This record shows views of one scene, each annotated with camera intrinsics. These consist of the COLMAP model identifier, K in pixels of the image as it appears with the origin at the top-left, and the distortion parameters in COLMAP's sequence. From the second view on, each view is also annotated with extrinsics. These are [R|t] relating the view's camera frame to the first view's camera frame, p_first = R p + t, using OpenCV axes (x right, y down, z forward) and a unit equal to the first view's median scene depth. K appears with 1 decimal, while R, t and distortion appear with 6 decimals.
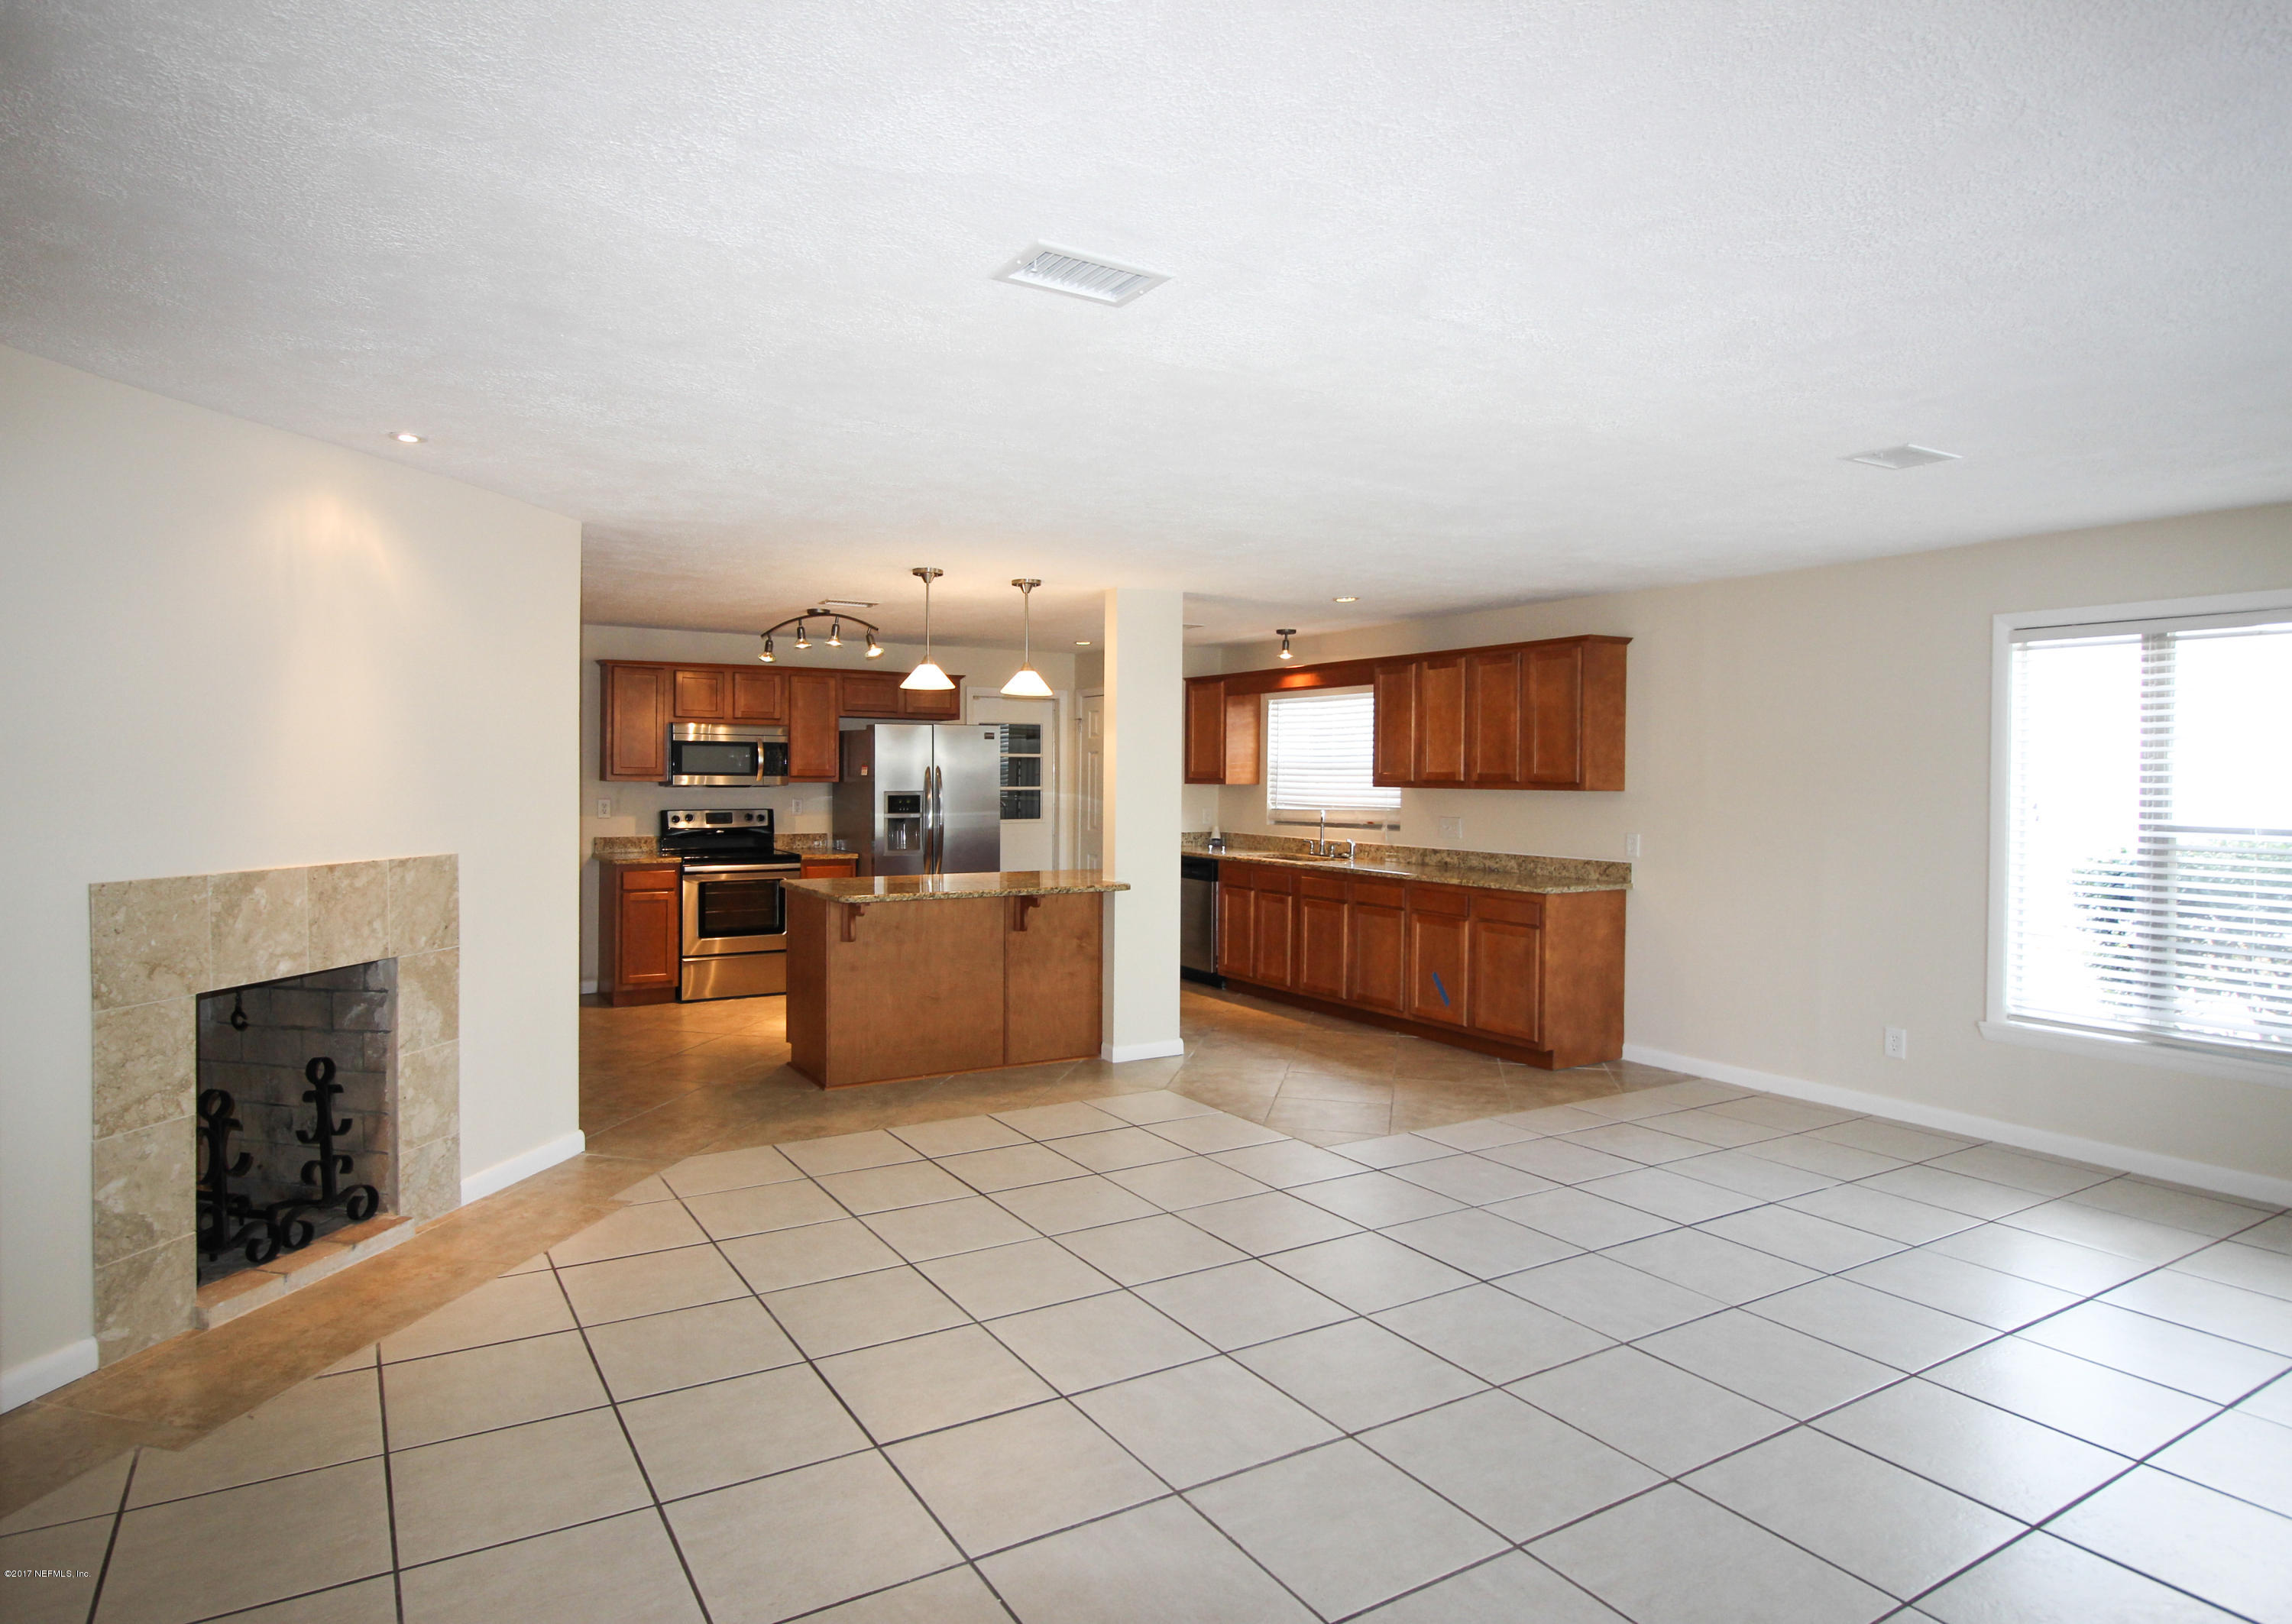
lens RADIAL K [[1300.2, 0, 1136.3], [0, 1300.2, 797.0], [0, 0, 1]] dist [0.004800, 0.000897]
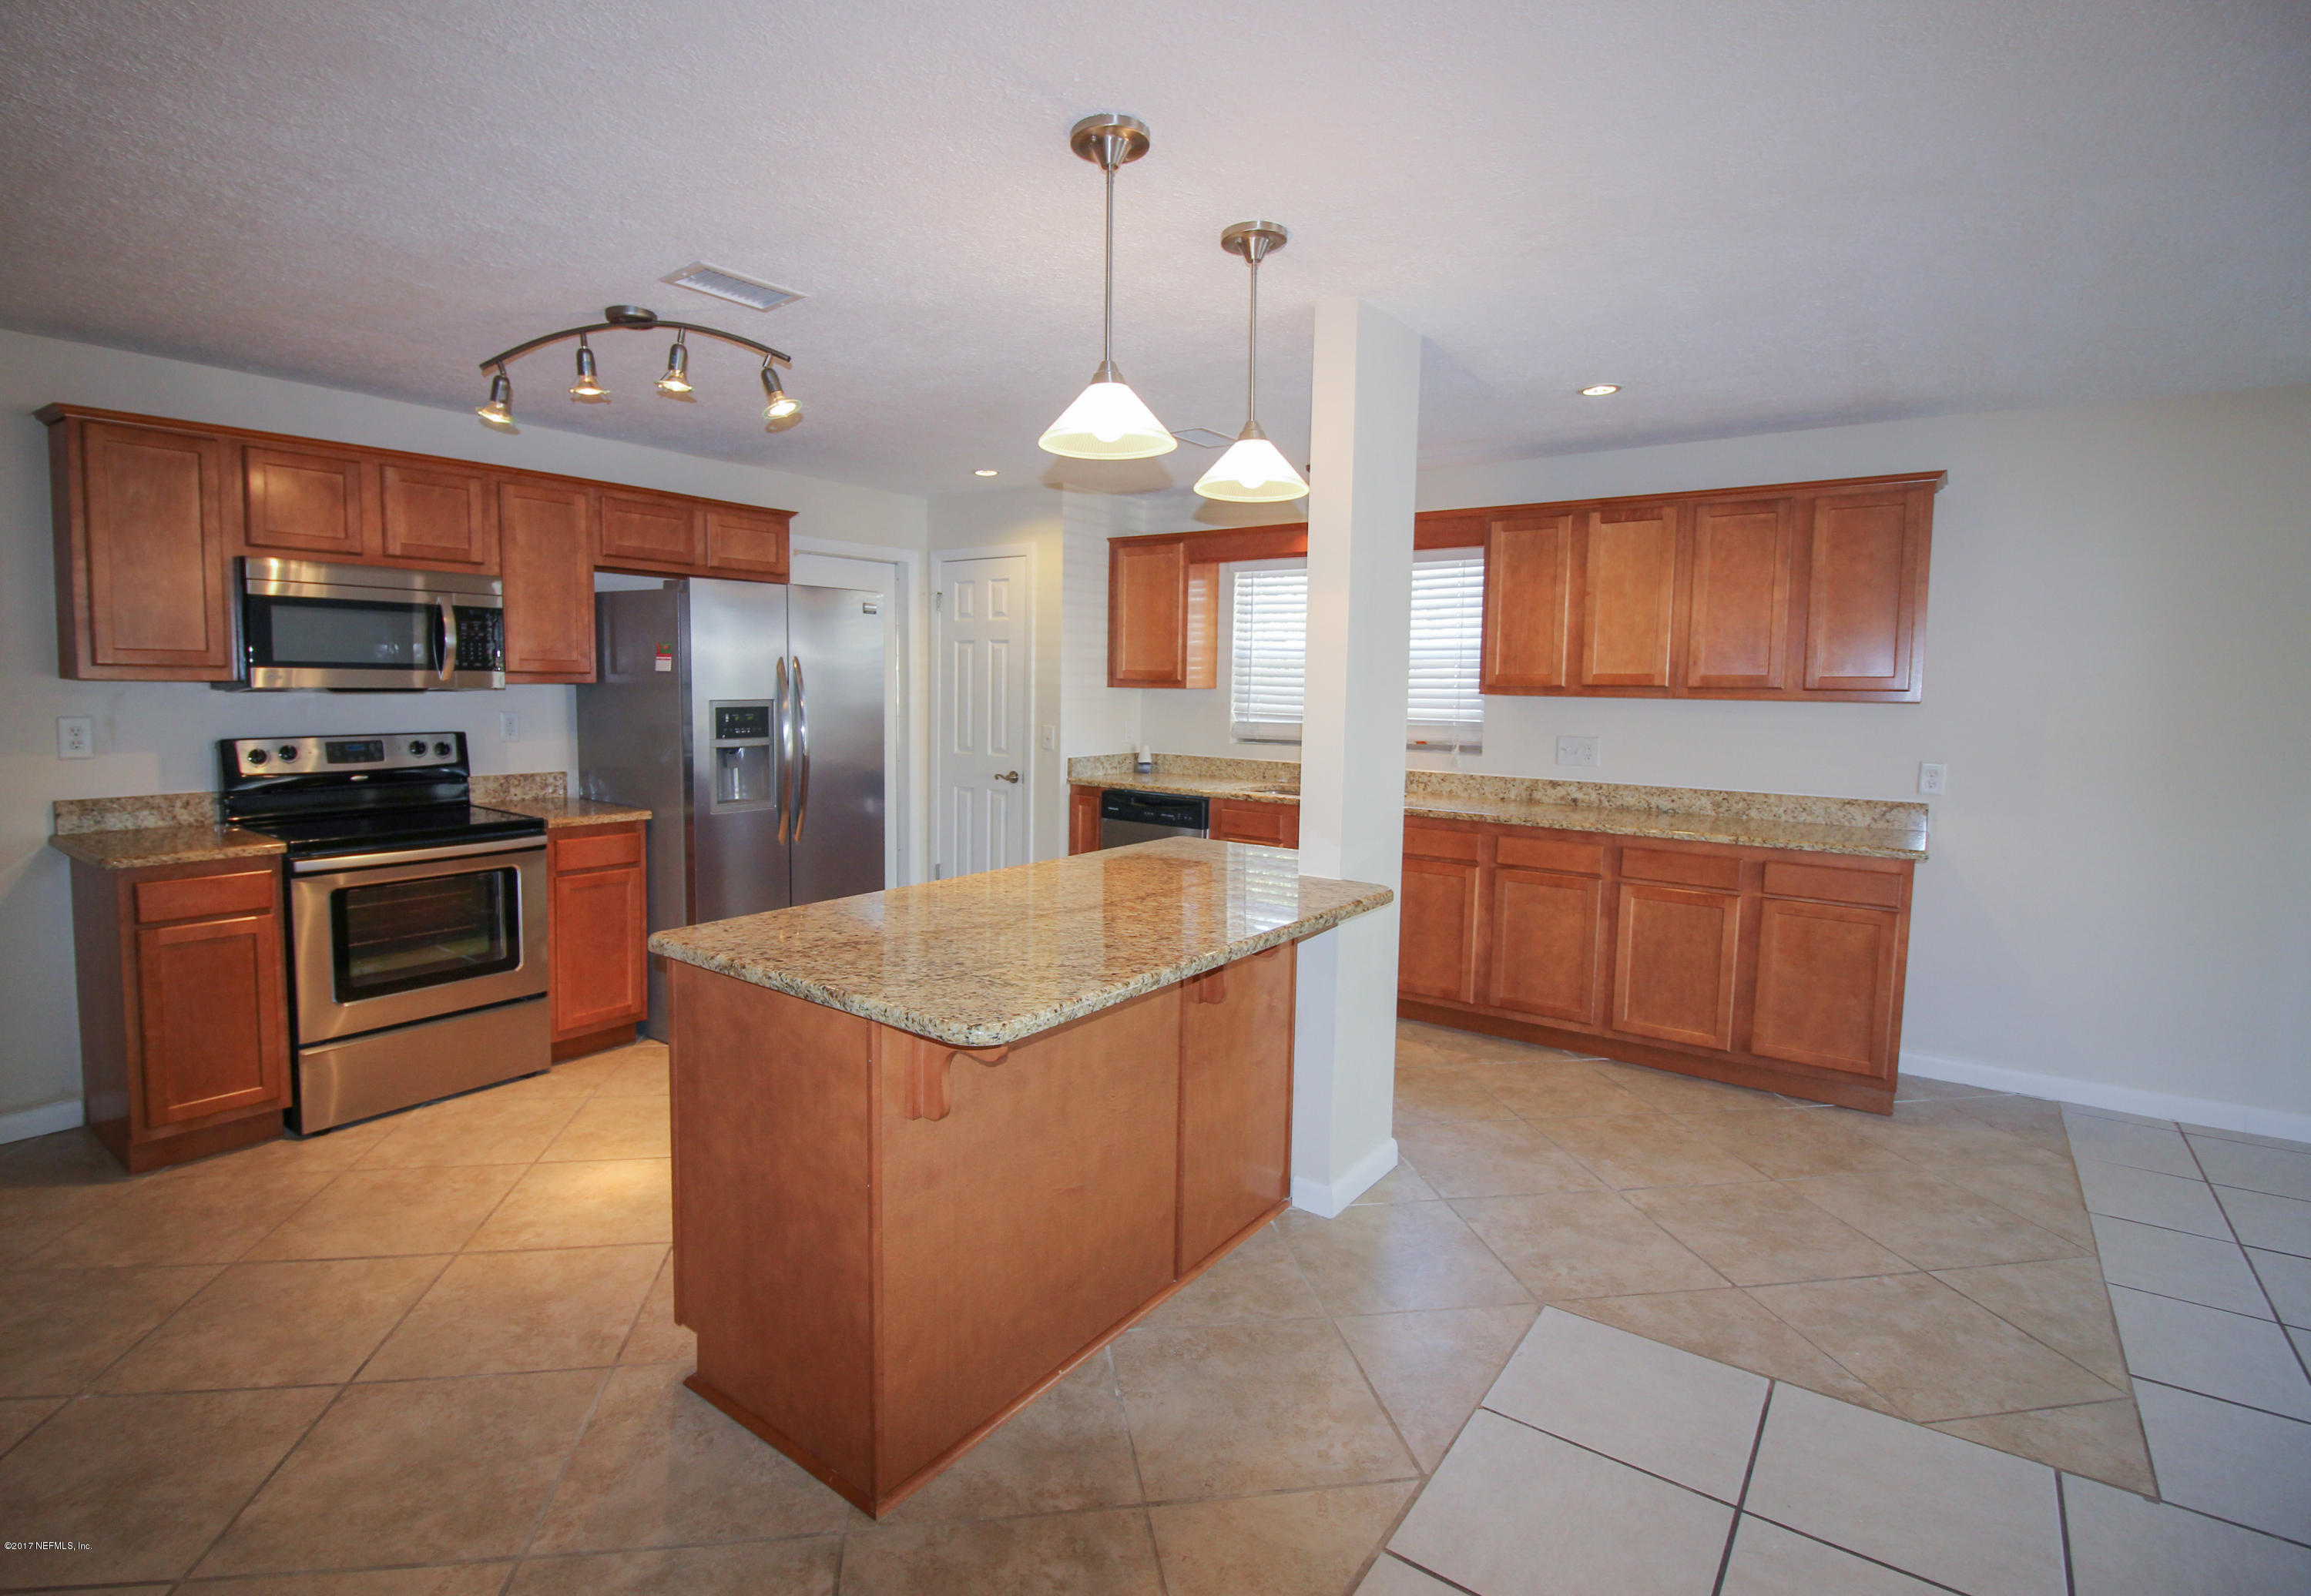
lens RADIAL K [[1092.0, 0, 1133.5], [0, 1092.0, 768.2], [0, 0, 1]] dist [-0.013148, -0.001939]
pose [[0.927122, -0.023959, 0.373993, -0.203408], [-0.001010, 0.997791, 0.066424, -0.006562], [-0.374758, -0.061961, 0.925050, 0.504299]]
